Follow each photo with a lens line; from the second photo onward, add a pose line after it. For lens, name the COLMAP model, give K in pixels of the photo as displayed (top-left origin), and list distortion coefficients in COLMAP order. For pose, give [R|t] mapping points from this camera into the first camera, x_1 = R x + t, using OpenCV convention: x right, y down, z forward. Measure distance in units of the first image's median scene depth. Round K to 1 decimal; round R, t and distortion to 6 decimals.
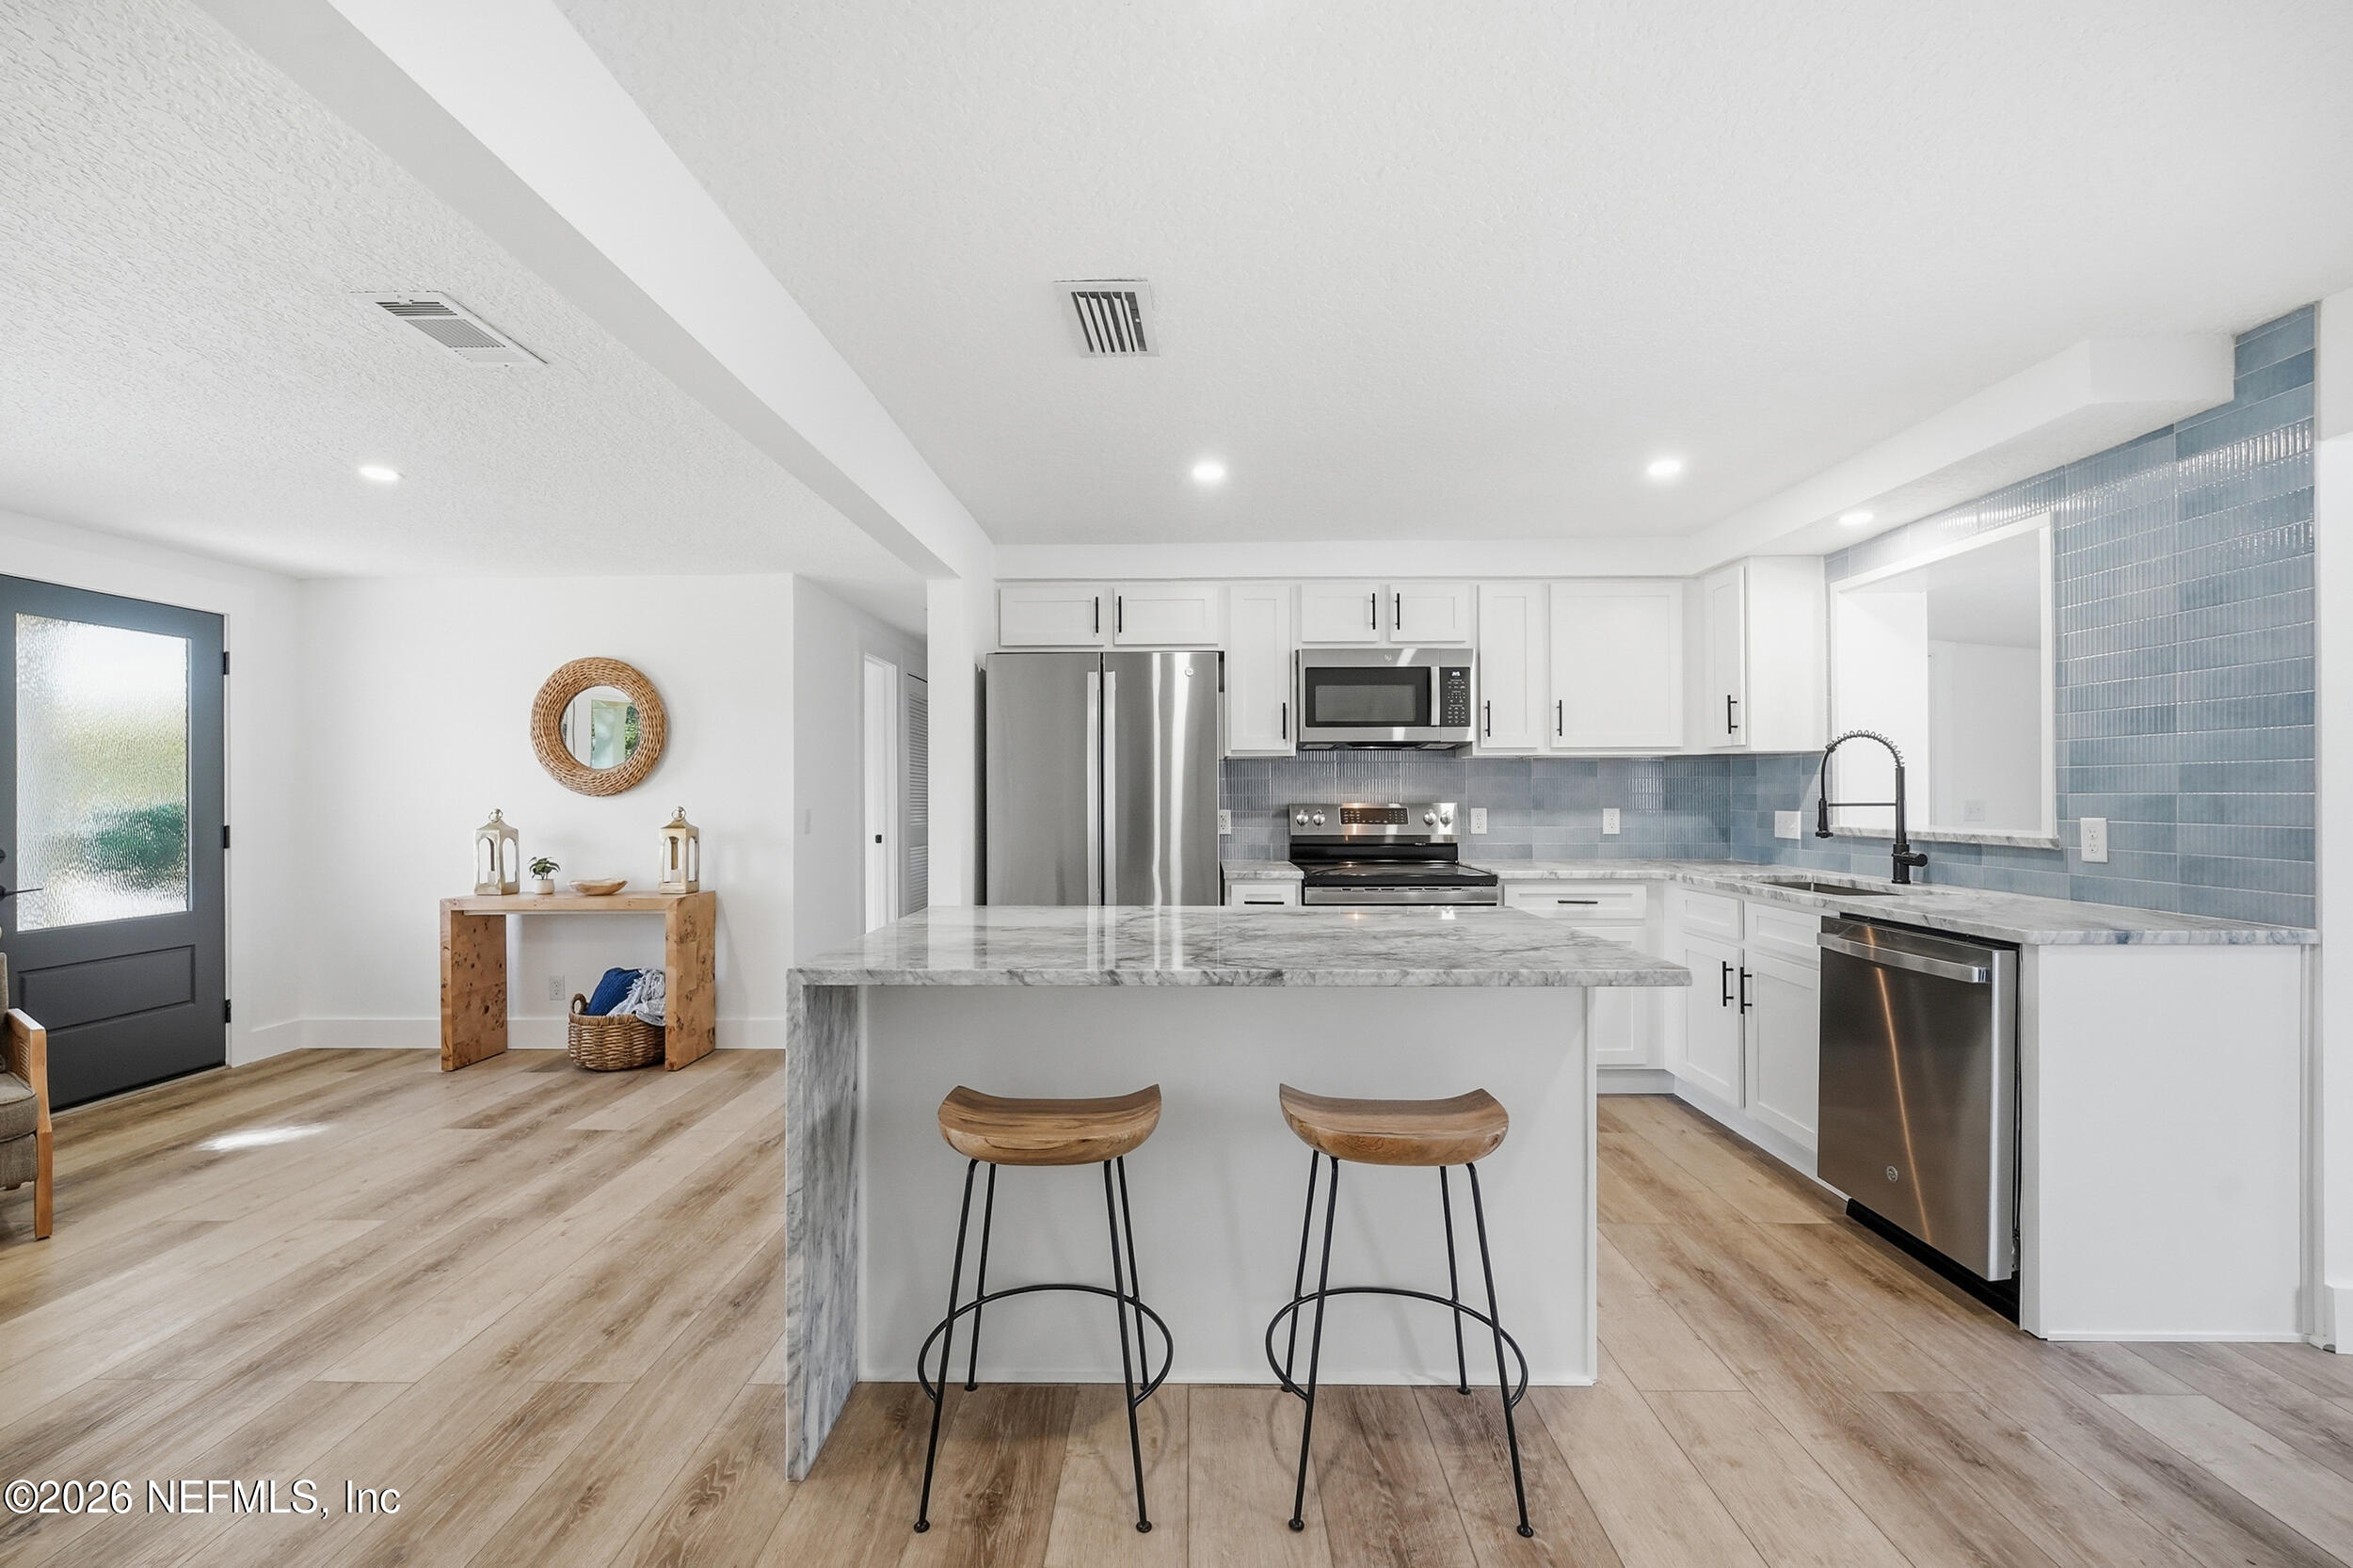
lens RADIAL K [[966.5, 0, 1173.1], [0, 966.5, 790.8], [0, 0, 1]] dist [-0.010718, 0.003287]
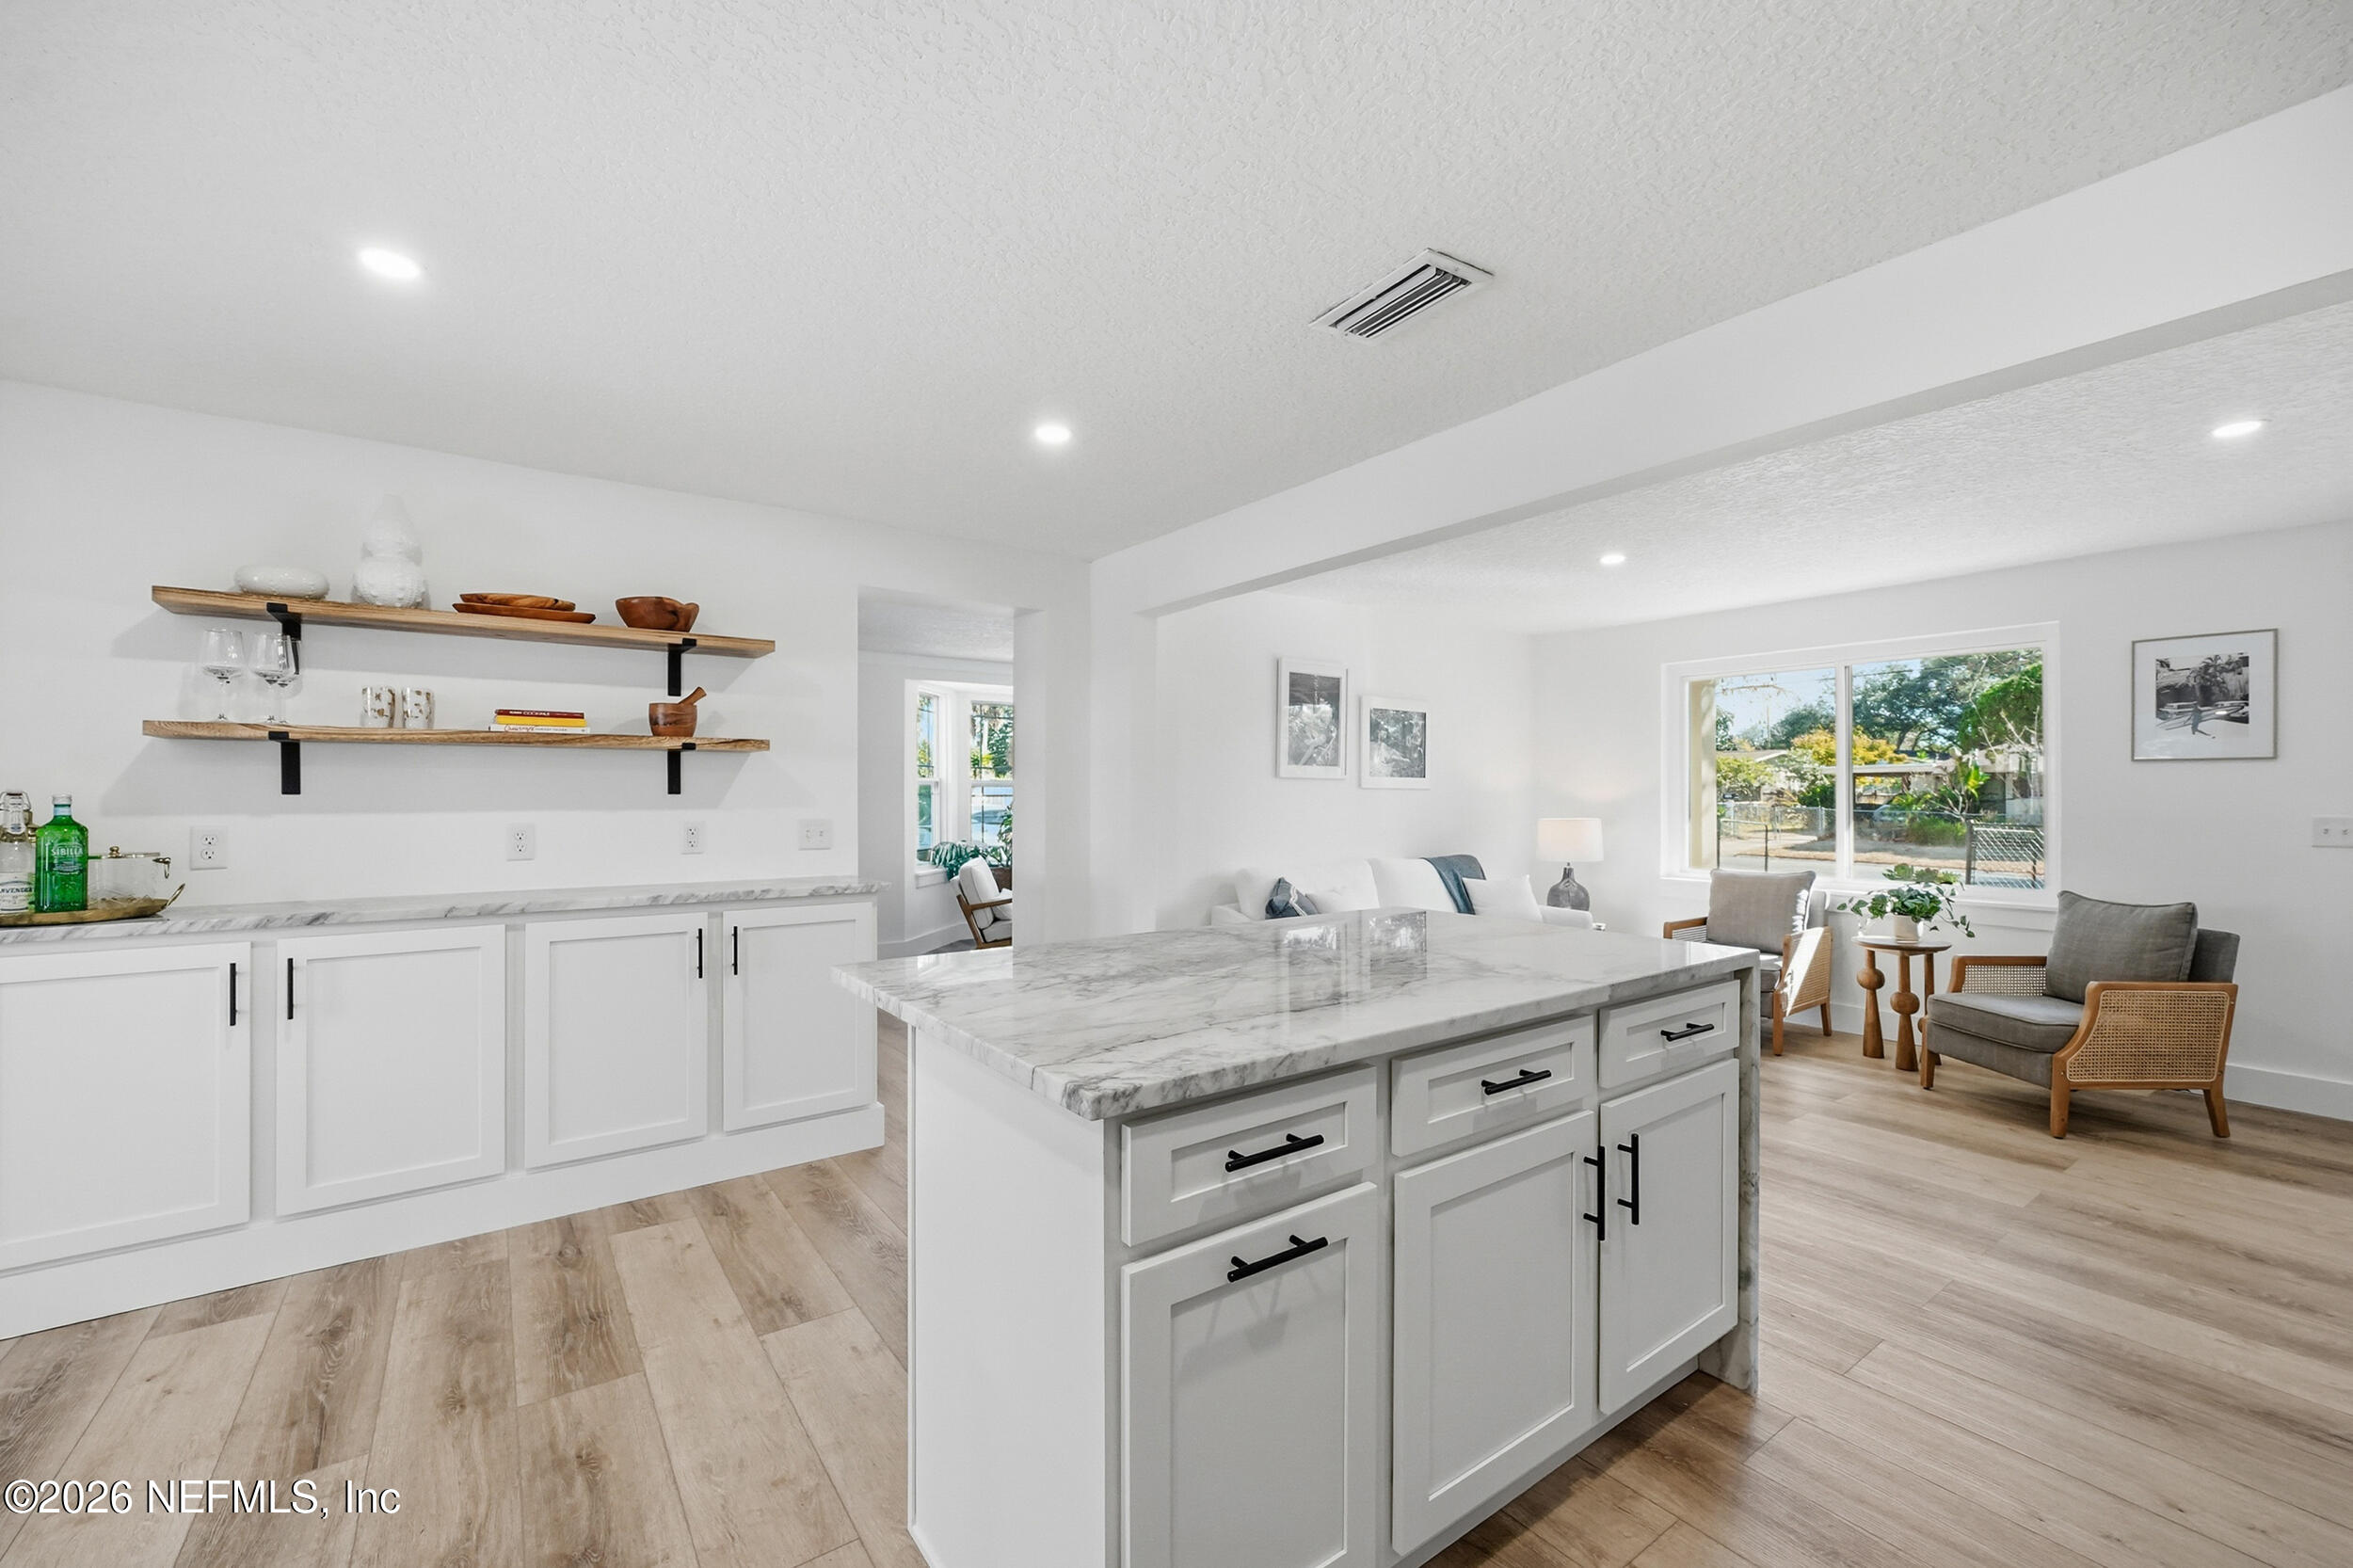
lens RADIAL K [[966.5, 0, 1181.8], [0, 966.5, 790.7], [0, 0, 1]] dist [-0.010718, 0.003287]
pose [[-0.805529, -0.000461, -0.592556, 0.399233], [0.003801, 0.999975, -0.005944, -0.002326], [0.592544, -0.007041, -0.805507, 0.970537]]
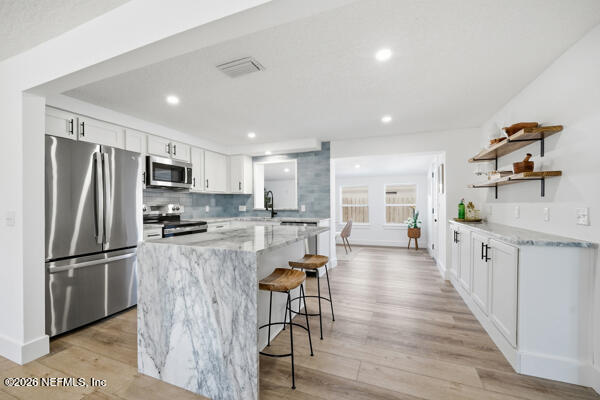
lens RADIAL K [[246.4, 0, 296.1], [0, 246.4, 201.7], [0, 0, 1]] dist [-0.010718, 0.003287]
pose [[0.373782, 0.009898, 0.927464, -0.487335], [0.000421, 0.999941, -0.010841, 0.015673], [-0.927516, 0.004443, 0.373756, 0.277019]]
